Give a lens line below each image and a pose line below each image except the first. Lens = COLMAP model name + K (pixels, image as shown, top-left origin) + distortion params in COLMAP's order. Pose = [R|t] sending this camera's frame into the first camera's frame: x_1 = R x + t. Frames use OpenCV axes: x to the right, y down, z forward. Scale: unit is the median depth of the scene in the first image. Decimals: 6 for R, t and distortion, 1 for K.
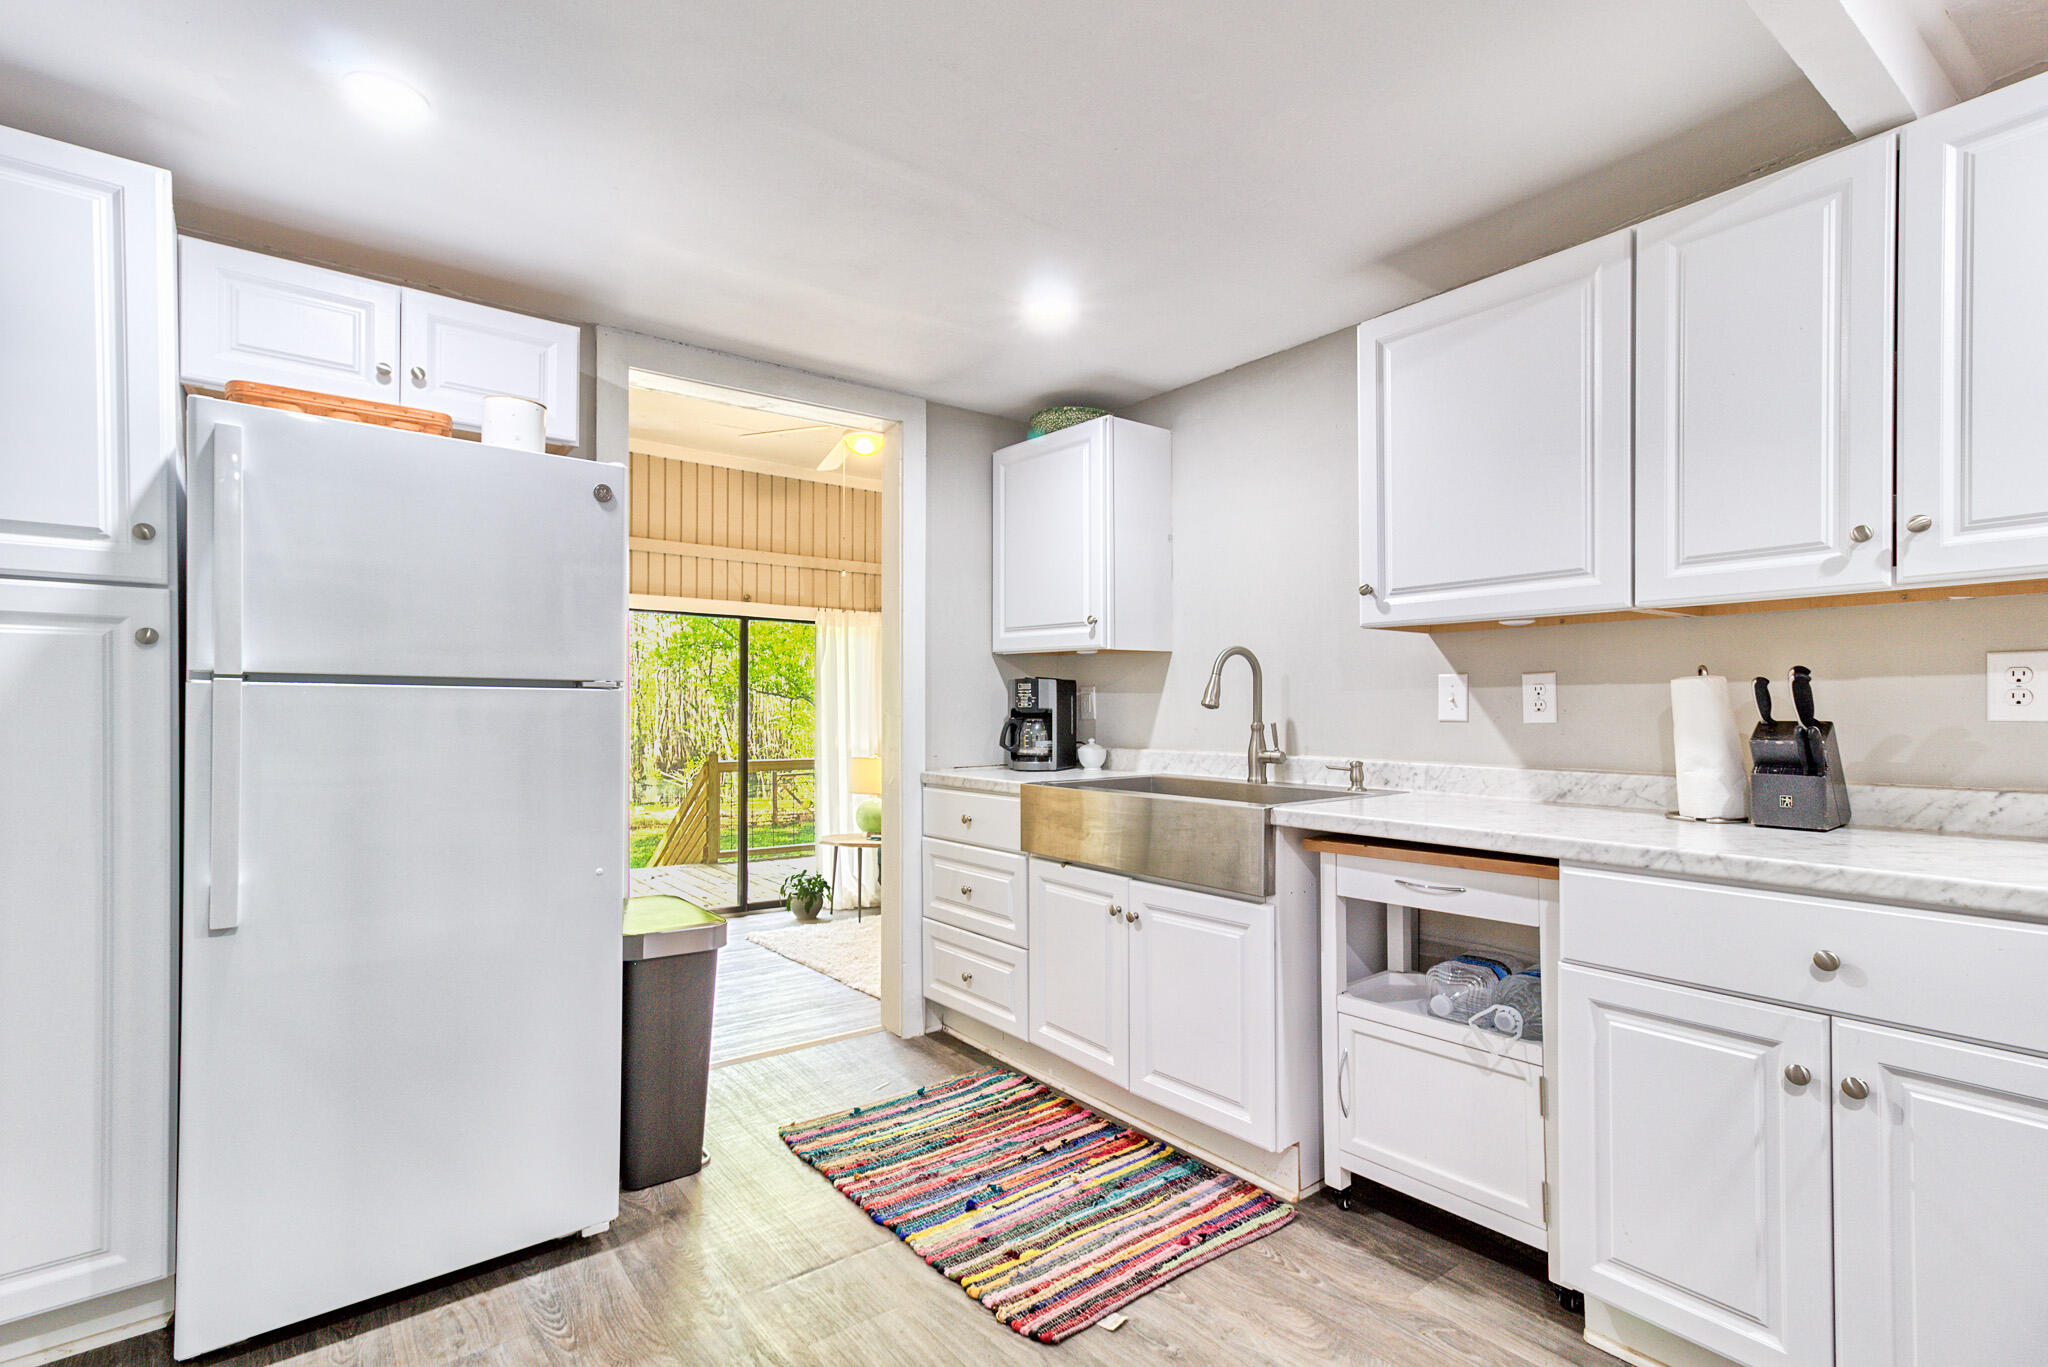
lens RADIAL K [[958.1, 0, 1030.0], [0, 958.1, 715.2], [0, 0, 1]] dist [0.020779, 0.000555]
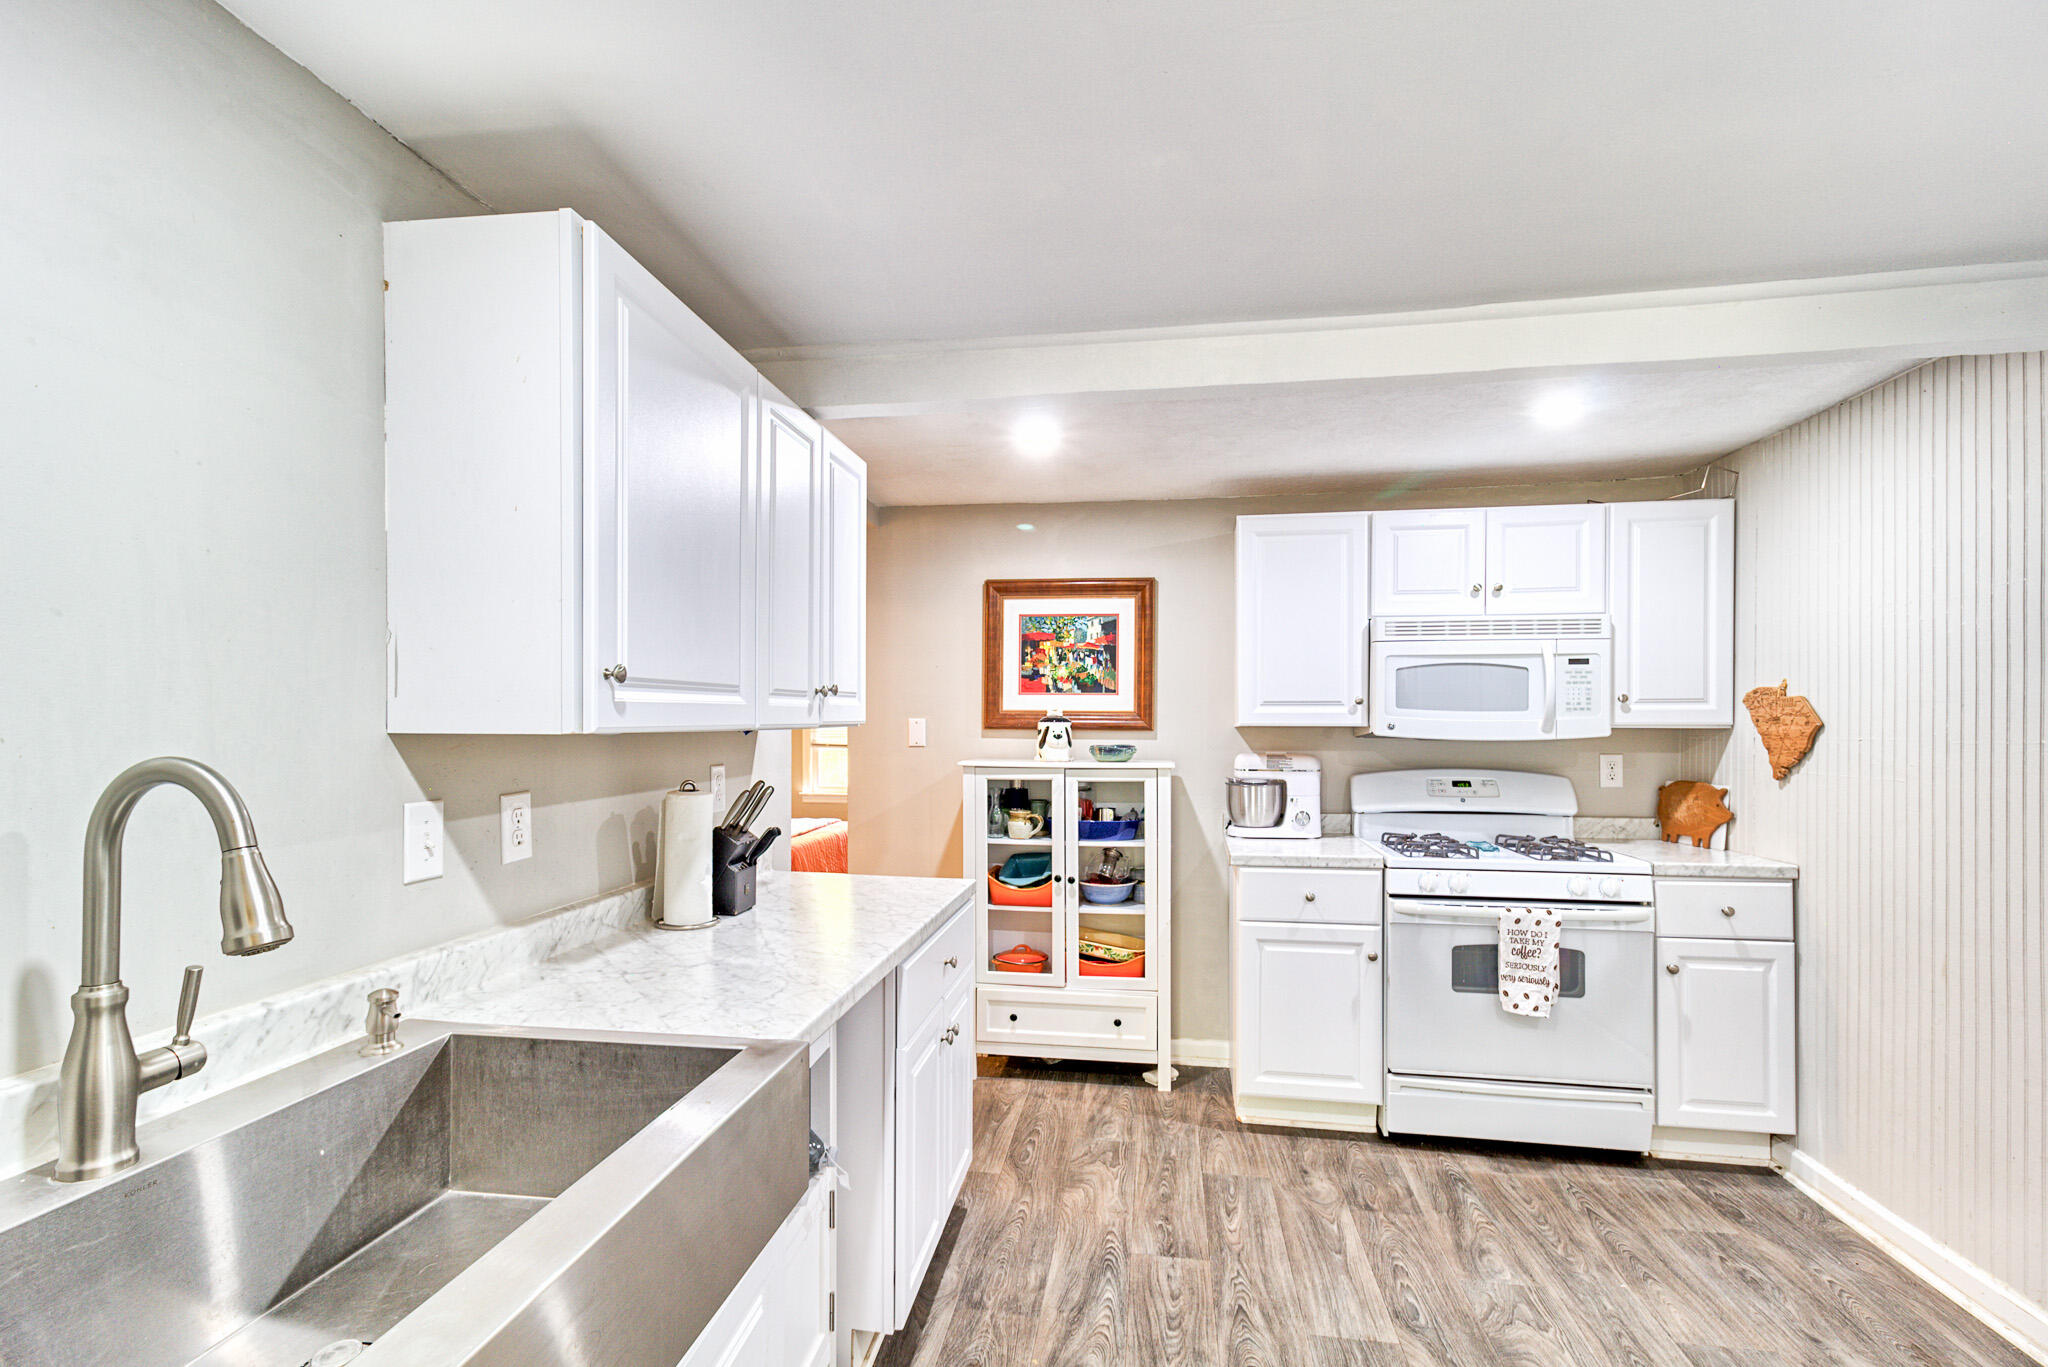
lens RADIAL K [[921.6, 0, 1034.2], [0, 921.6, 735.4], [0, 0, 1]] dist [0.023308, 0.002739]
pose [[-0.676003, -0.012093, 0.736800, -0.281301], [0.000653, 0.999855, 0.017010, -0.107677], [-0.736899, 0.011980, -0.675897, 1.282231]]
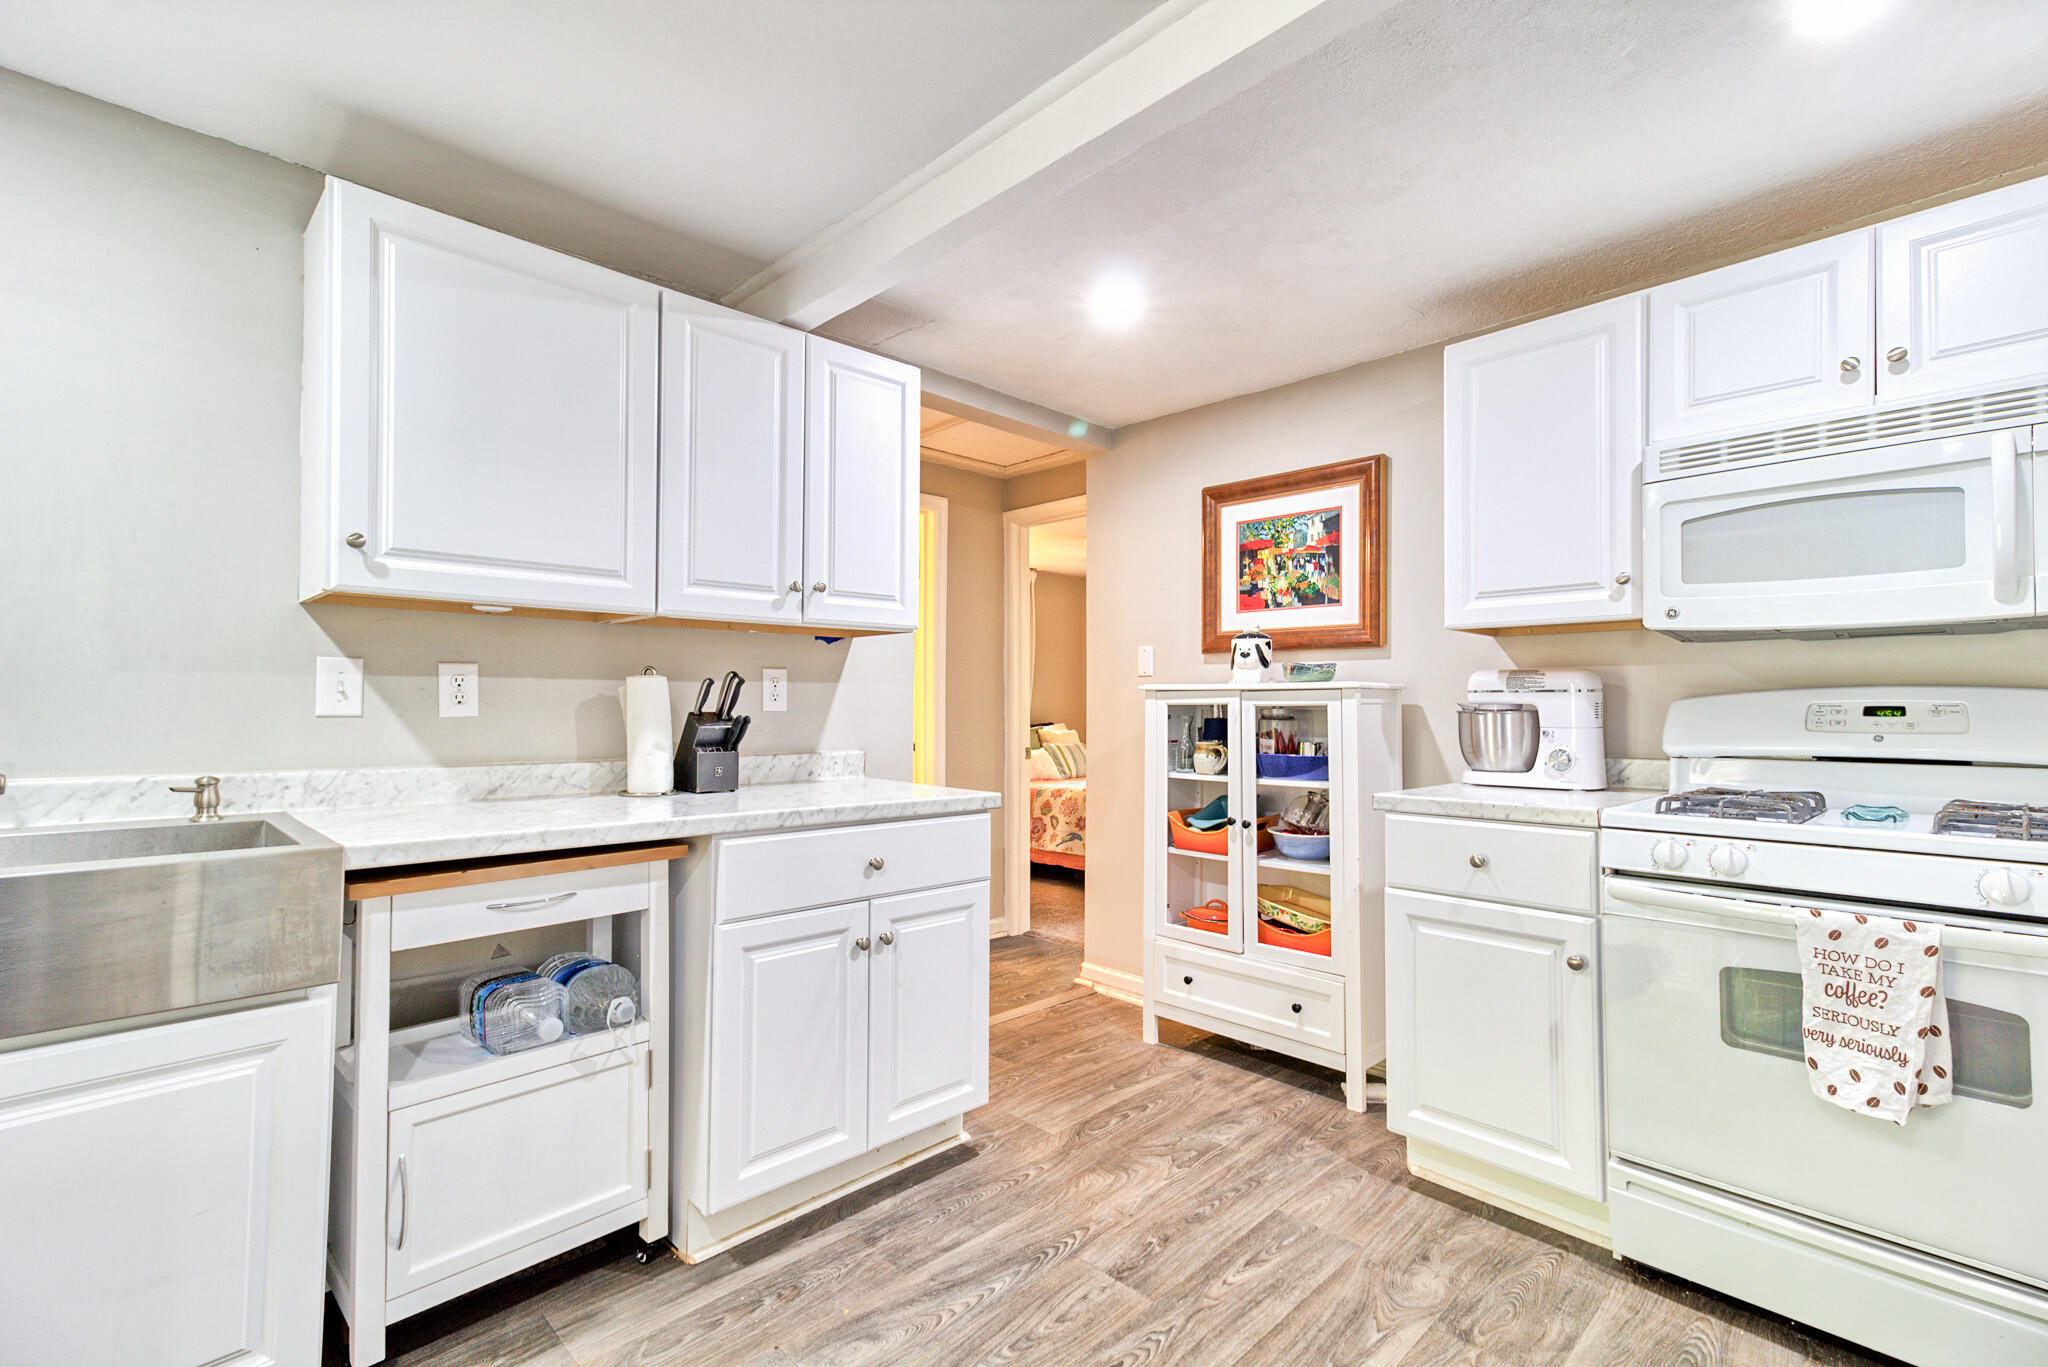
lens RADIAL K [[921.6, 0, 1048.0], [0, 921.6, 681.8], [0, 0, 1]] dist [0.023308, 0.002739]
pose [[-0.104069, 0.026459, 0.994218, -0.455068], [0.002401, 0.999650, -0.026352, -0.000656], [-0.994567, -0.000356, -0.104096, 0.571631]]
